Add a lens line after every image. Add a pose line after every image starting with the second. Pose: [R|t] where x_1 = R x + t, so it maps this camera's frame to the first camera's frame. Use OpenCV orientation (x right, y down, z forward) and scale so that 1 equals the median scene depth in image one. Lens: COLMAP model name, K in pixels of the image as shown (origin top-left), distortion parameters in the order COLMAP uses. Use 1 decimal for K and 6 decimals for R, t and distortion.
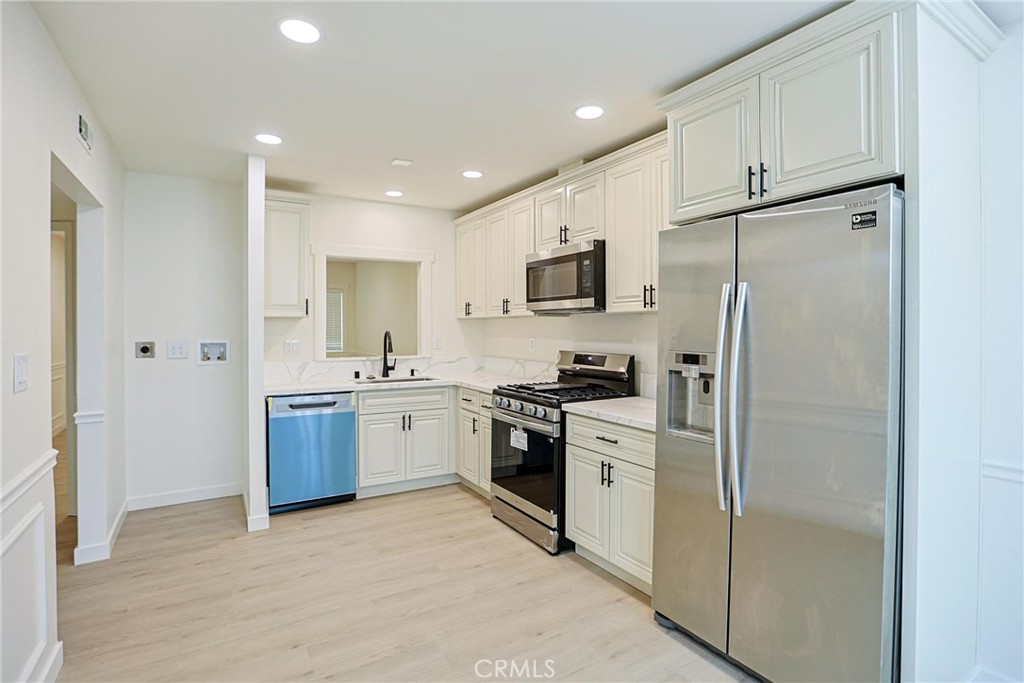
lens RADIAL K [[497.3, 0, 513.2], [0, 497.3, 330.1], [0, 0, 1]] dist [-0.061661, 0.028856]
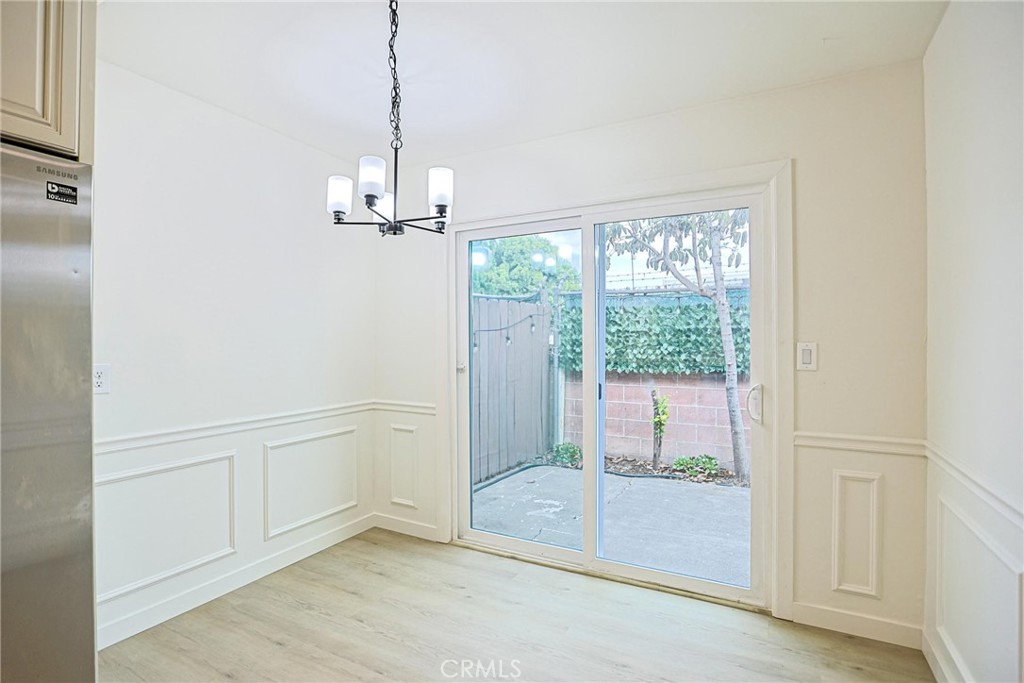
lens RADIAL K [[497.5, 0, 512.0], [0, 497.5, 341.5], [0, 0, 1]] dist [-0.046273, 0.016038]
pose [[-0.499839, -0.000523, 0.866118, -0.215668], [0.006121, 0.999973, 0.004136, 0.023239], [-0.866097, 0.007369, -0.499822, 0.332785]]
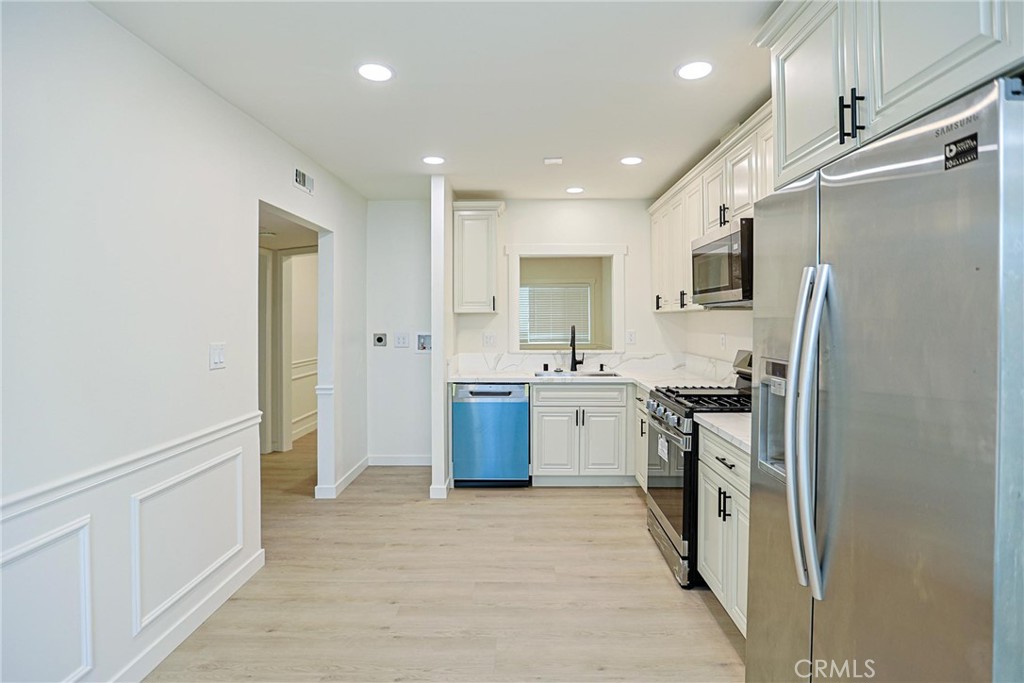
lens RADIAL K [[496.7, 0, 515.8], [0, 496.7, 315.5], [0, 0, 1]] dist [-0.048163, 0.016846]
pose [[0.850950, -0.004801, -0.525225, 0.261137], [-0.001968, 0.999922, -0.012328, -0.008863], [0.525243, 0.011524, 0.850874, 0.101293]]
